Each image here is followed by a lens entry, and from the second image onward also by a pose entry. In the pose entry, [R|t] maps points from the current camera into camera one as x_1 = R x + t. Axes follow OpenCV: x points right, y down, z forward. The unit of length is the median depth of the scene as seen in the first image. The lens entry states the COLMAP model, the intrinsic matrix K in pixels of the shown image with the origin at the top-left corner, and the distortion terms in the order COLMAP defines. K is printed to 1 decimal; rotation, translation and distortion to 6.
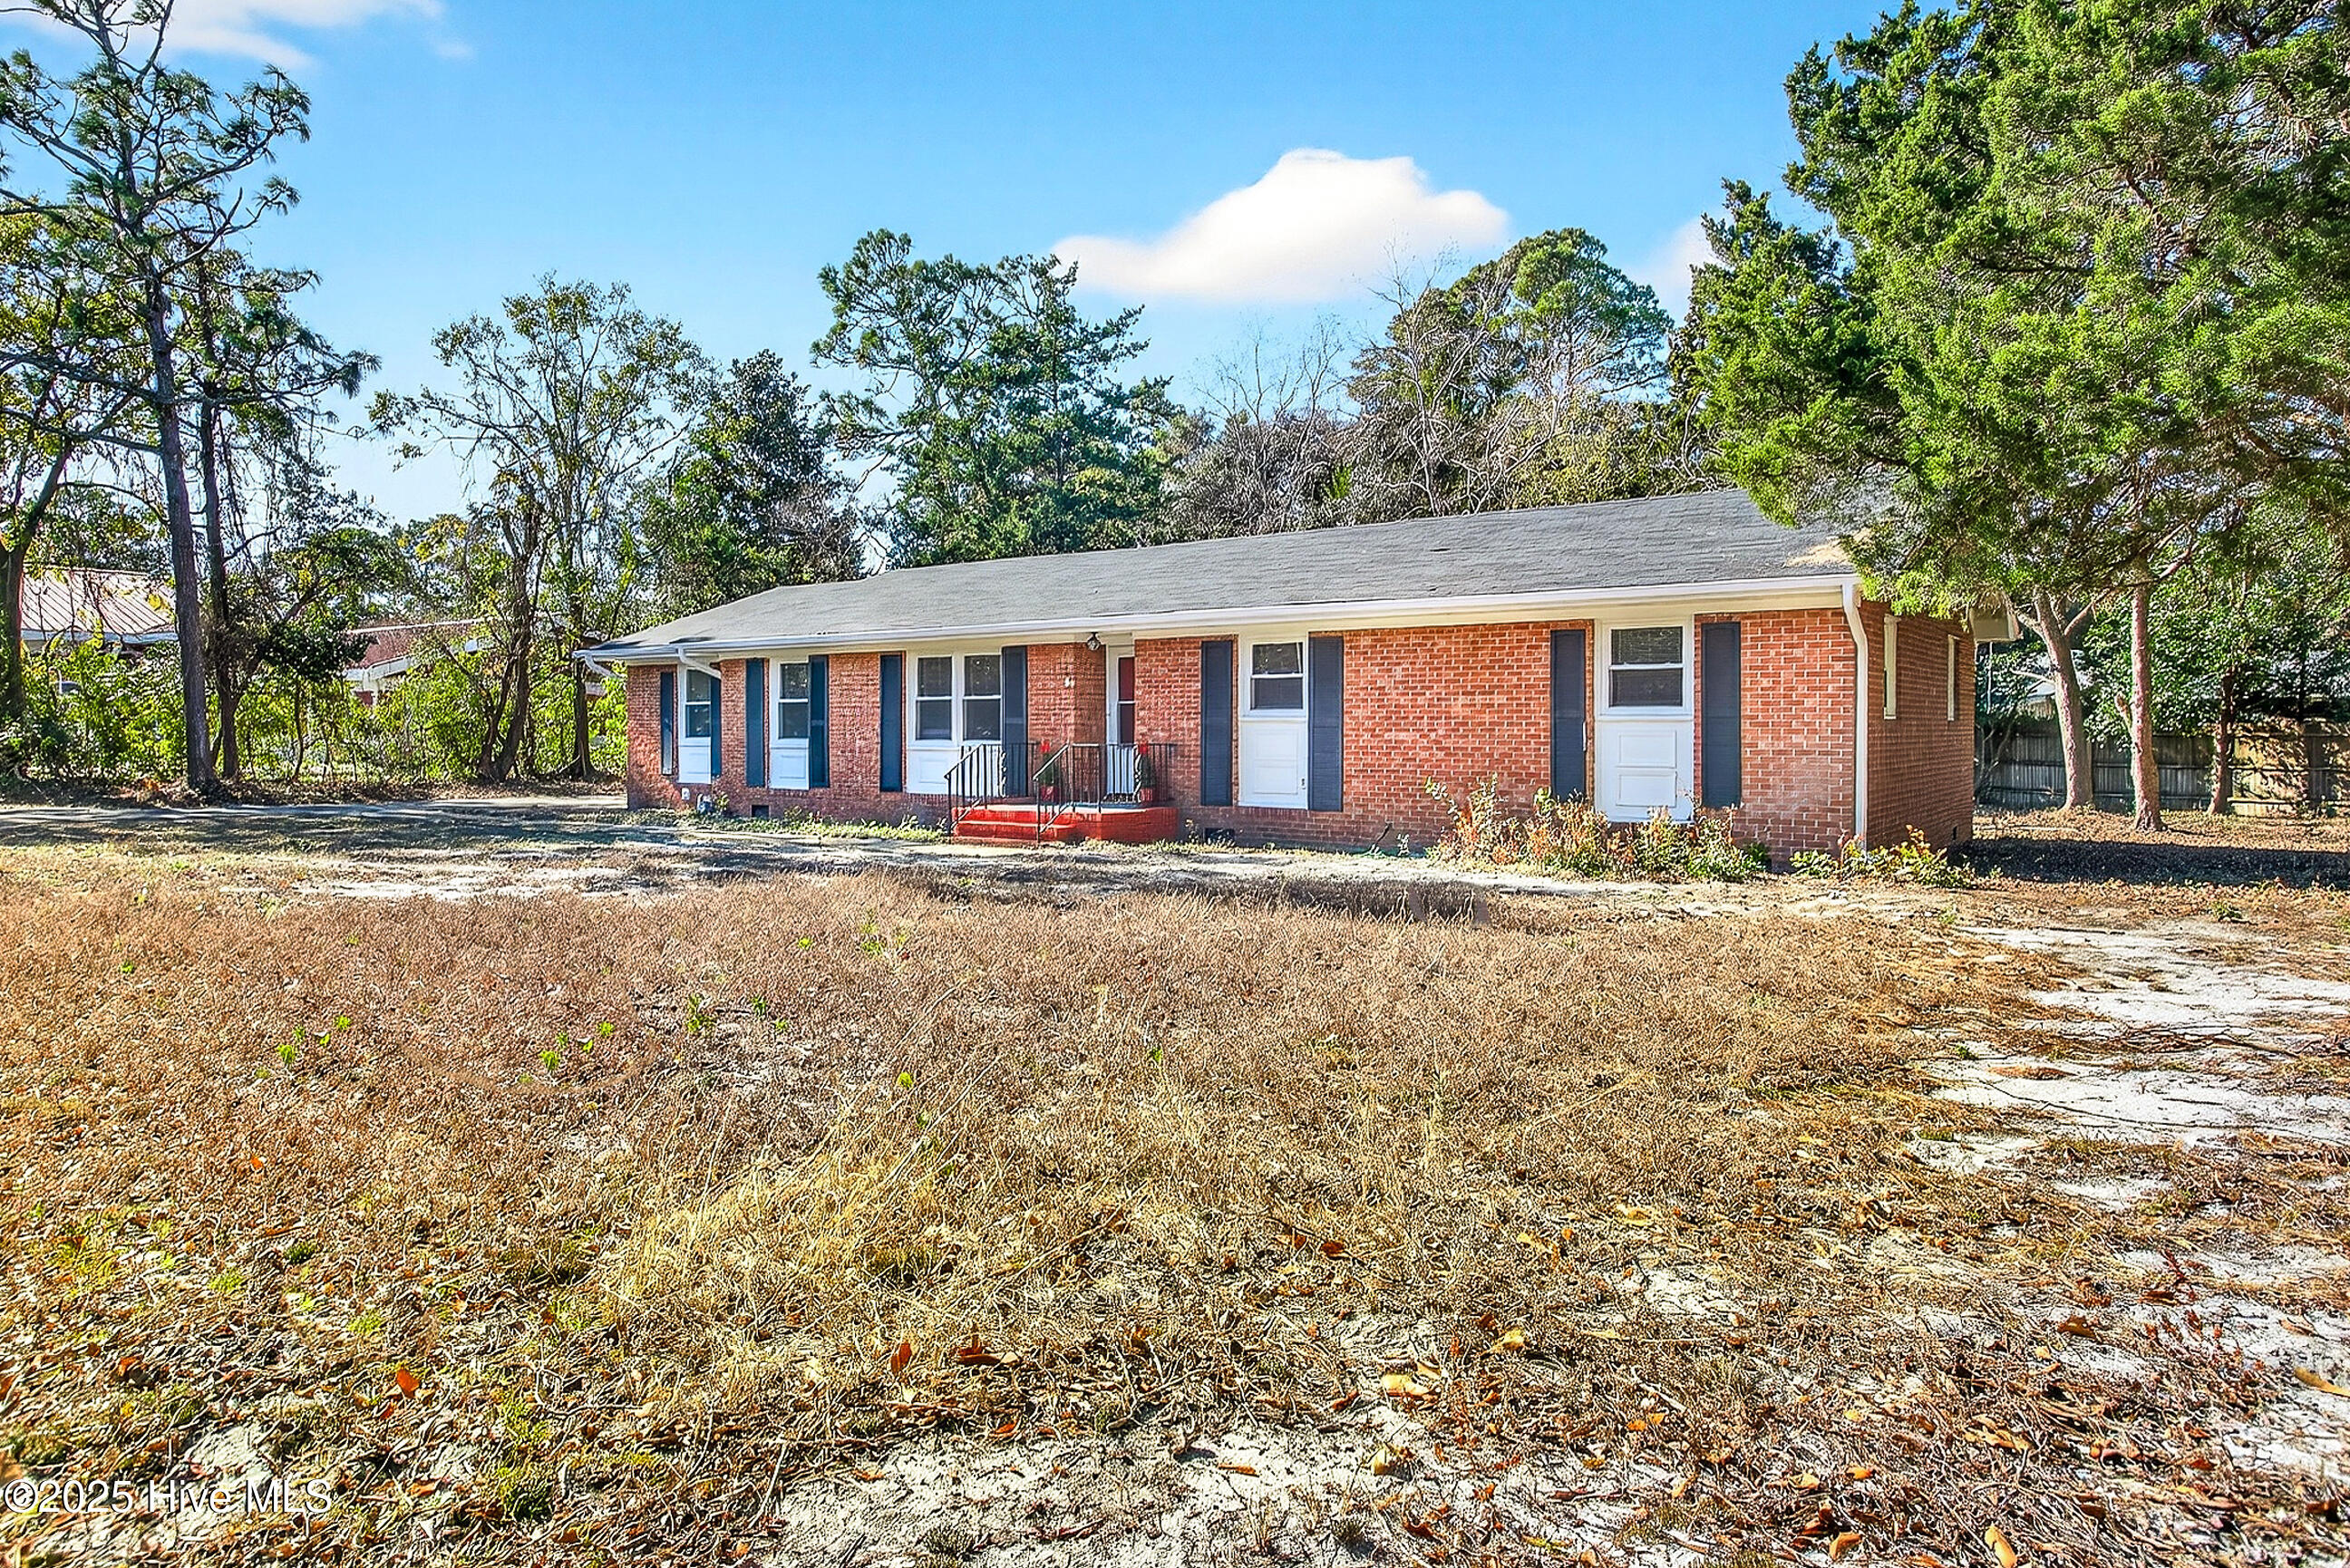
lens RADIAL K [[1504.8, 0, 1175.0], [0, 1504.8, 784.0], [0, 0, 1]] dist [-0.065186, 0.059872]
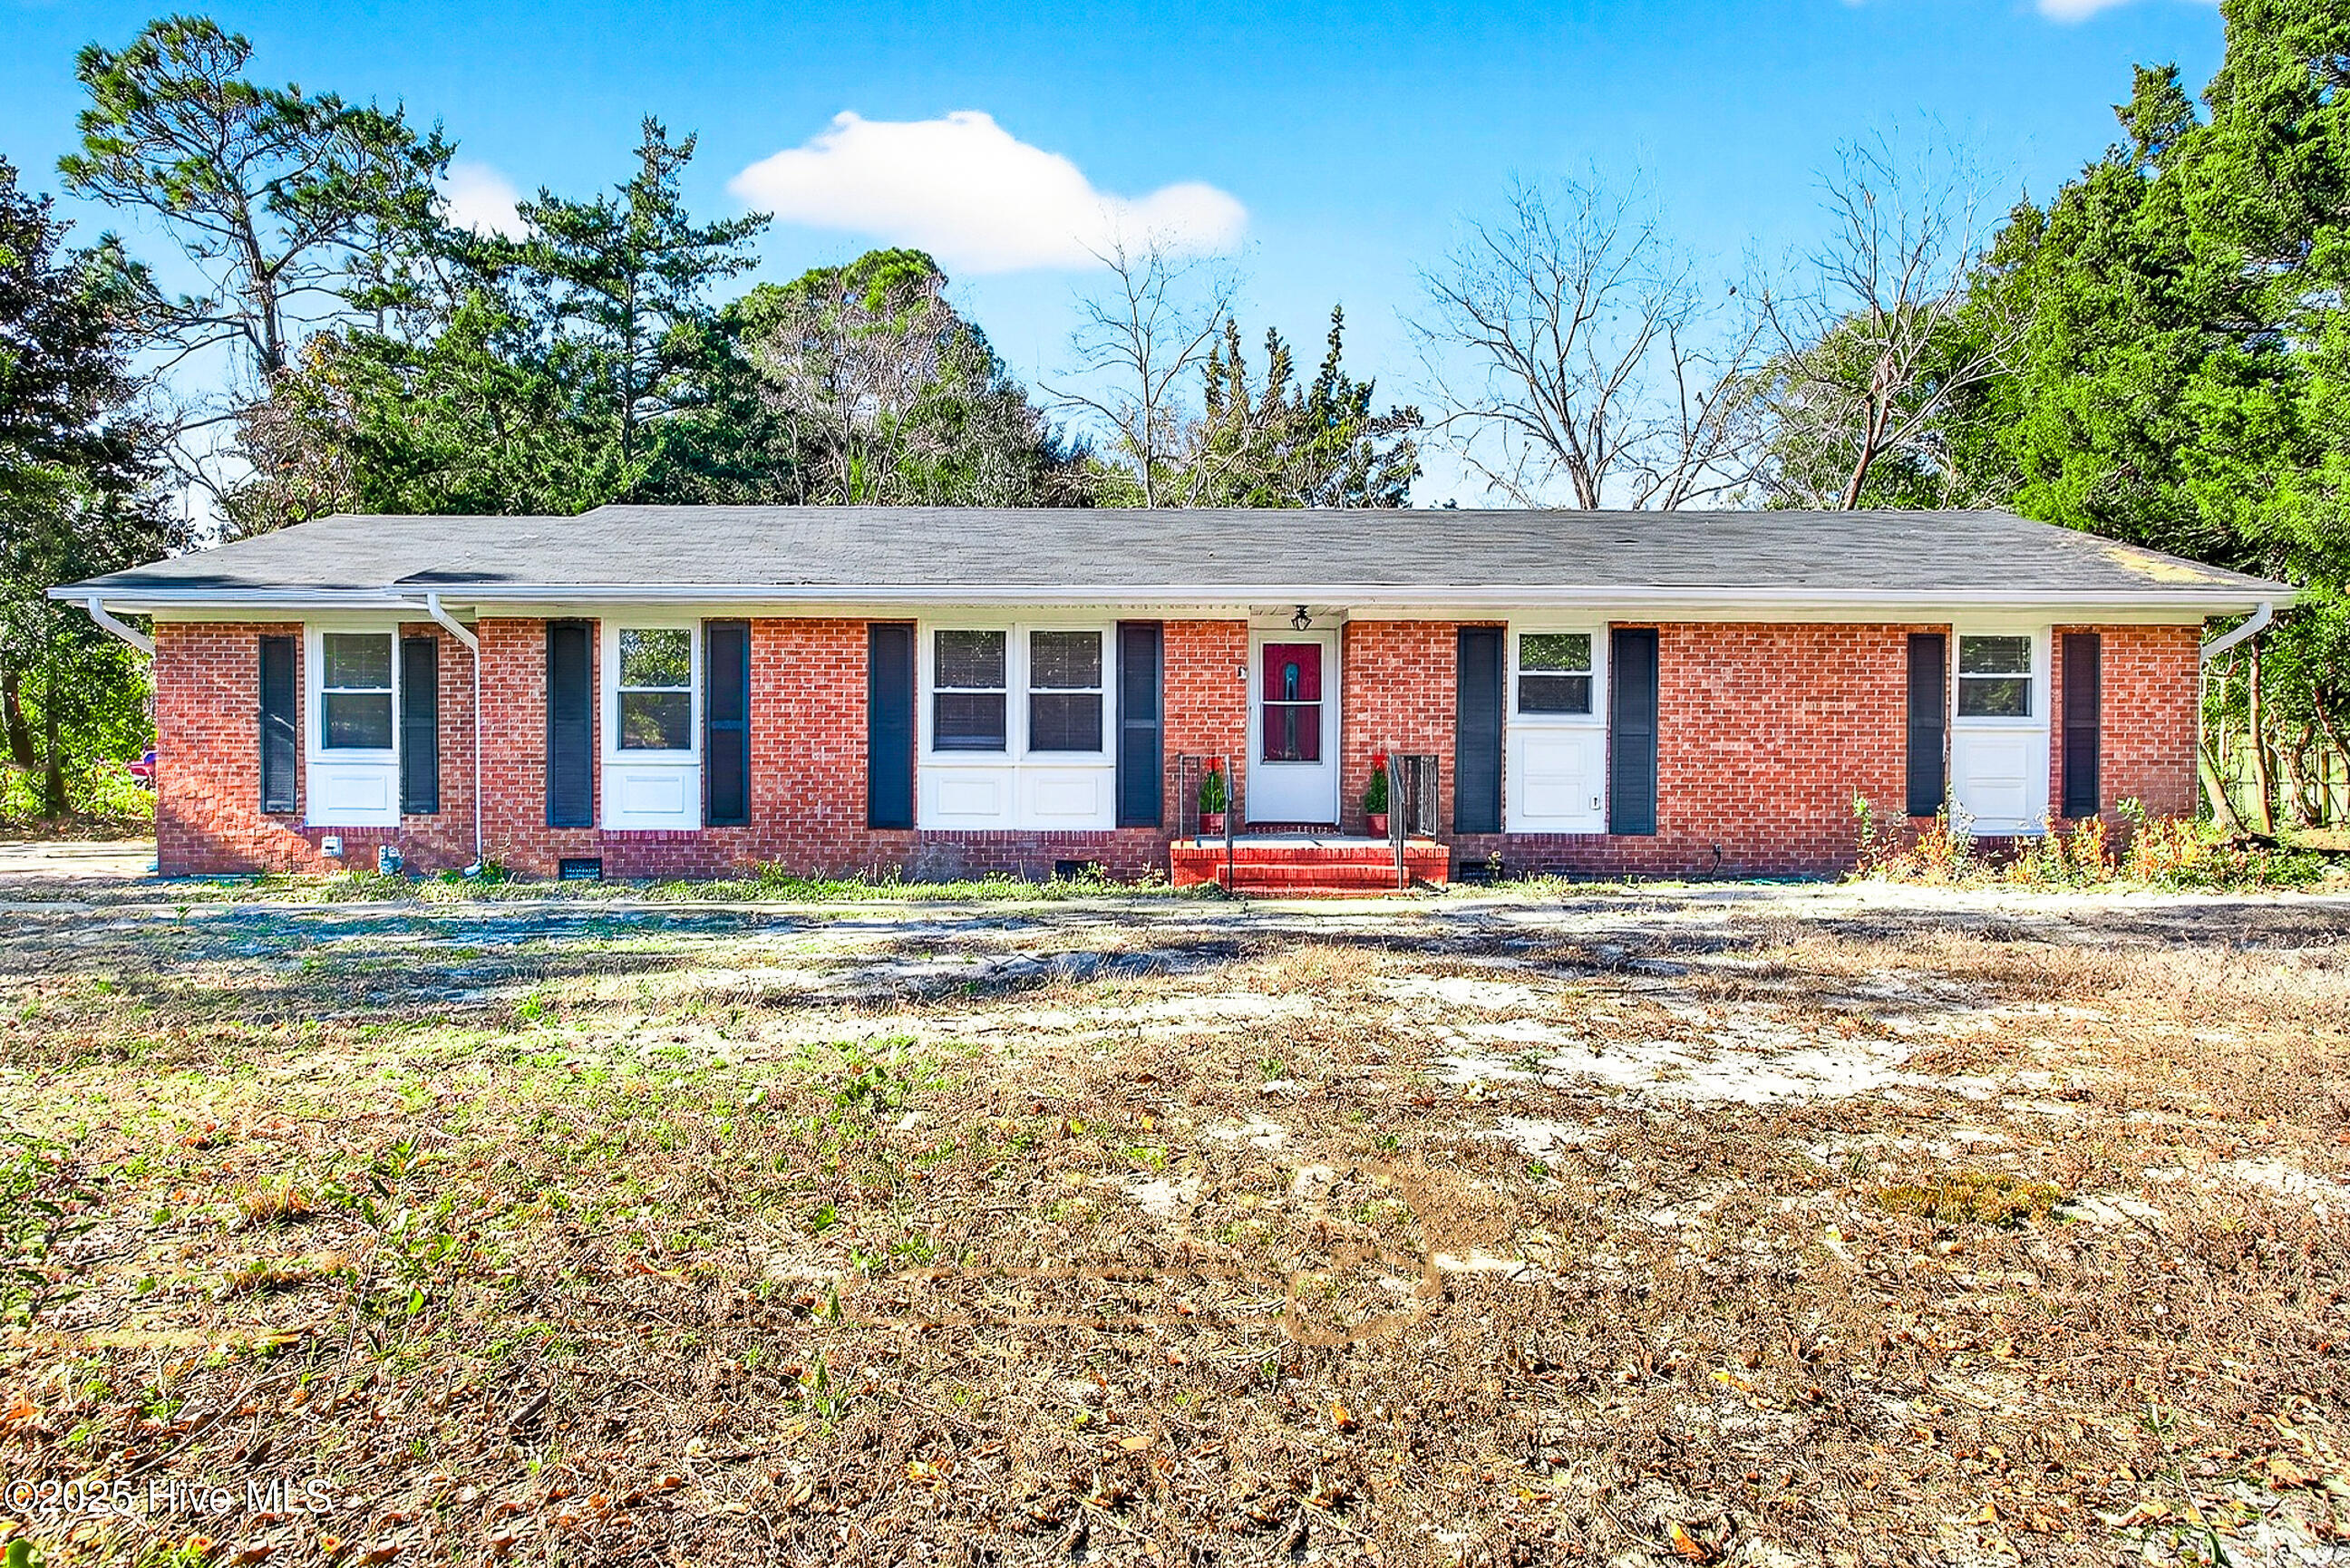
lens RADIAL K [[1504.8, 0, 1175.0], [0, 1504.8, 784.0], [0, 0, 1]] dist [-0.065186, 0.059872]
pose [[0.786632, -0.017302, 0.617180, -0.521299], [0.019341, 0.999807, 0.003379, -0.015638], [-0.617119, 0.009279, 0.786815, 0.419983]]
